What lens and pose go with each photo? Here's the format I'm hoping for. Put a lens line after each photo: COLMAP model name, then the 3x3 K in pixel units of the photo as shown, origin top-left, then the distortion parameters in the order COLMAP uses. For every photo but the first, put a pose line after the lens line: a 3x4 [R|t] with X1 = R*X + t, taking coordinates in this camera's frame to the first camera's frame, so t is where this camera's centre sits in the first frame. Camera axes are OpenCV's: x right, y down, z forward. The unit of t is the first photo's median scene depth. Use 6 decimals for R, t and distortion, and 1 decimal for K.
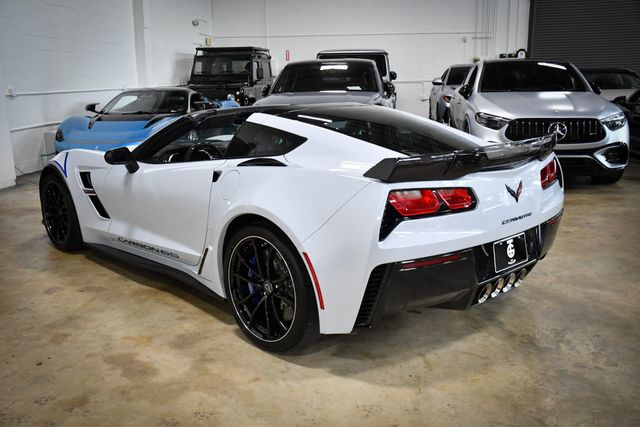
lens RADIAL K [[629.2, 0, 319.7], [0, 629.2, 214.6], [0, 0, 1]] dist [-0.013167, 0.000000]
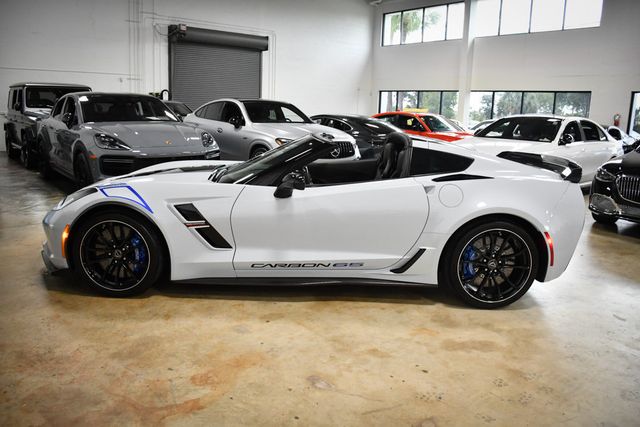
lens RADIAL K [[499.7, 0, 319.8], [0, 499.7, 208.2], [0, 0, 1]] dist [-0.134211, 0.064071]
pose [[0.688587, -0.104582, 0.717572, -1.025877], [0.118856, 0.992440, 0.030588, -0.081600], [-0.715347, 0.064225, 0.695812, 0.460137]]
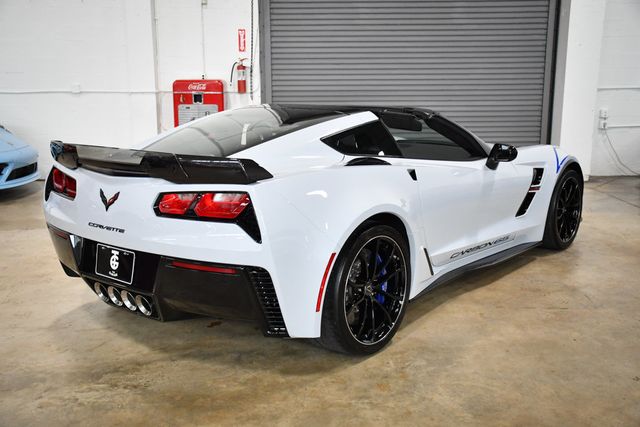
lens RADIAL K [[698.6, 0, 319.6], [0, 698.6, 215.6], [0, 0, 1]] dist [0.022403, 0.000000]
pose [[0.134091, 0.211575, -0.968120, 1.233224], [-0.214842, 0.959914, 0.180024, -0.242885], [0.967400, 0.183854, 0.174171, 1.004175]]
